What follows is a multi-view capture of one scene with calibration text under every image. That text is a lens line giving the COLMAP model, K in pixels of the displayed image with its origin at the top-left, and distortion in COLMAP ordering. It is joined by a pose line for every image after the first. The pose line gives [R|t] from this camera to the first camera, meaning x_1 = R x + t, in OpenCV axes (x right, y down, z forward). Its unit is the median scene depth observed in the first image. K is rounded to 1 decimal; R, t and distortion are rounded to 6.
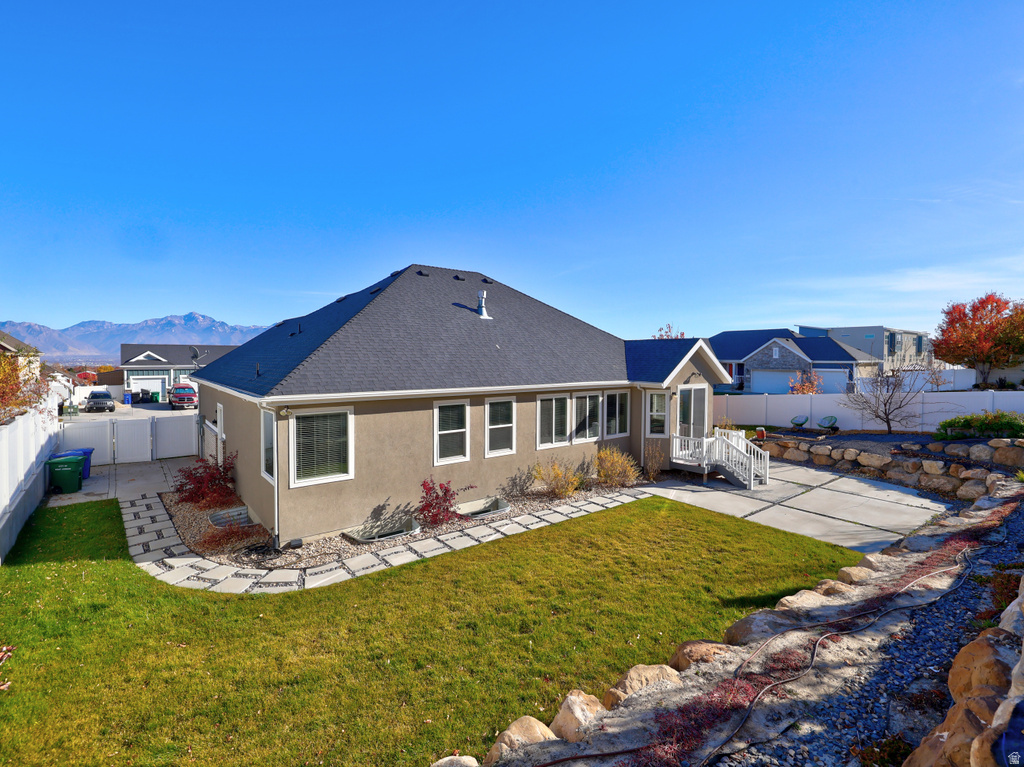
lens RADIAL K [[488.7, 0, 510.4], [0, 488.7, 378.1], [0, 0, 1]] dist [0.000407, -0.000335]
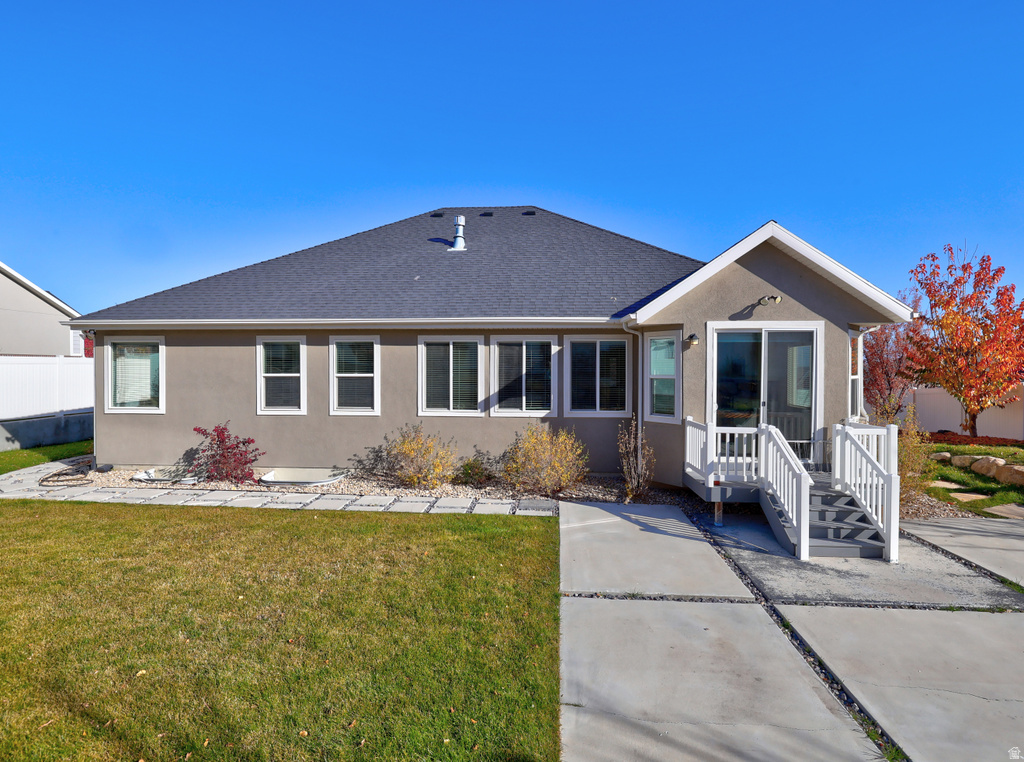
lens RADIAL K [[488.7, 0, 510.4], [0, 488.7, 375.6], [0, 0, 1]] dist [0.000407, -0.000335]
pose [[0.739088, 0.010731, -0.673523, 0.582801], [-0.029812, 0.999414, -0.016791, 0.092962], [0.672948, 0.032489, 0.738976, 0.544506]]
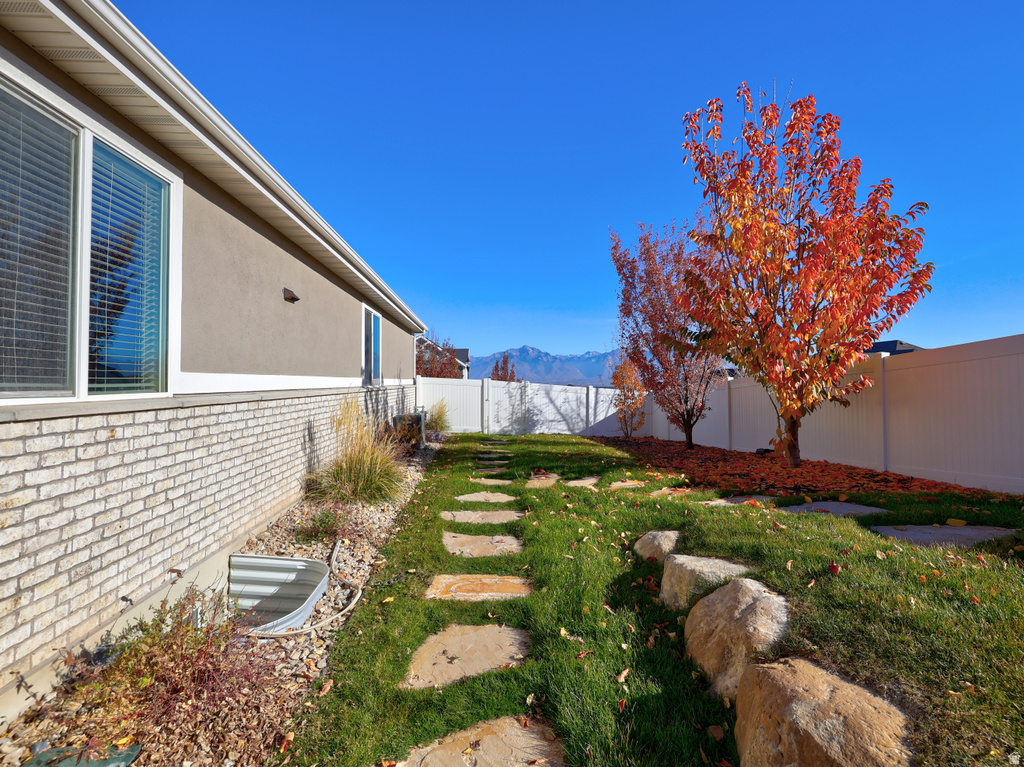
lens RADIAL K [[488.7, 0, 510.4], [0, 488.7, 378.1], [0, 0, 1]] dist [0.000407, -0.000335]
pose [[0.824168, -0.004084, -0.566331, 0.647411], [-0.024709, 0.998763, -0.043160, 0.111855], [0.565807, 0.049565, 0.823047, 1.282823]]
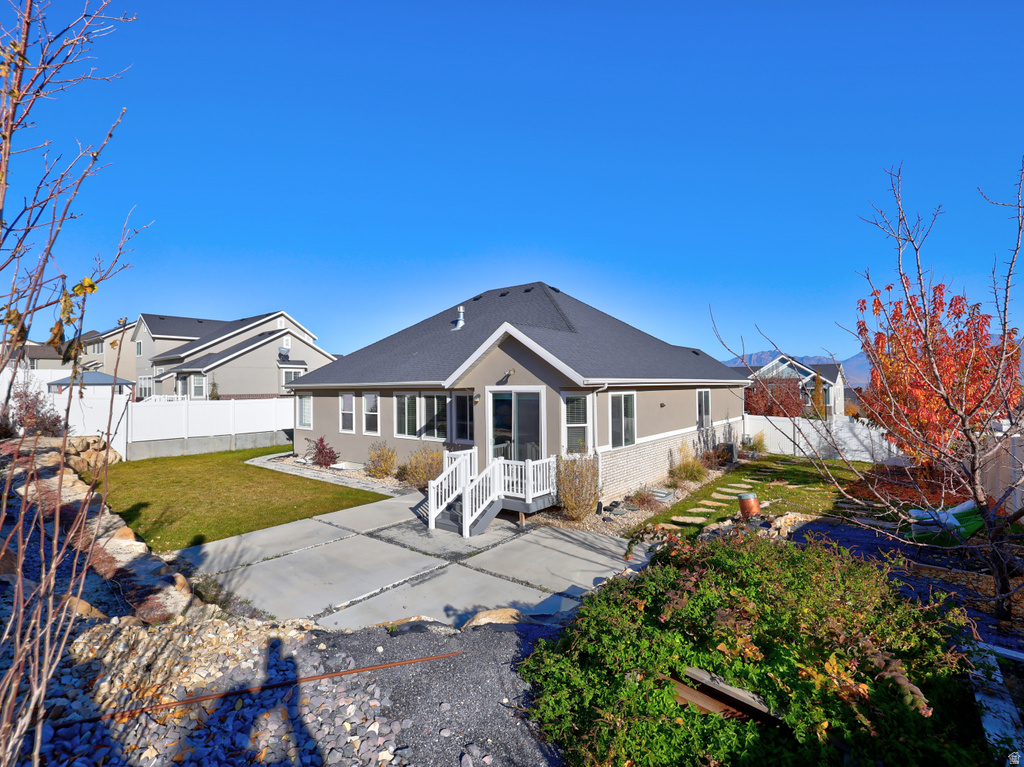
lens RADIAL K [[488.7, 0, 510.4], [0, 488.7, 378.1], [0, 0, 1]] dist [0.000407, -0.000335]
pose [[0.231363, -0.021589, -0.972628, 1.220925], [-0.030498, 0.999101, -0.029431, 0.025999], [0.972389, 0.036472, 0.230496, 0.944198]]
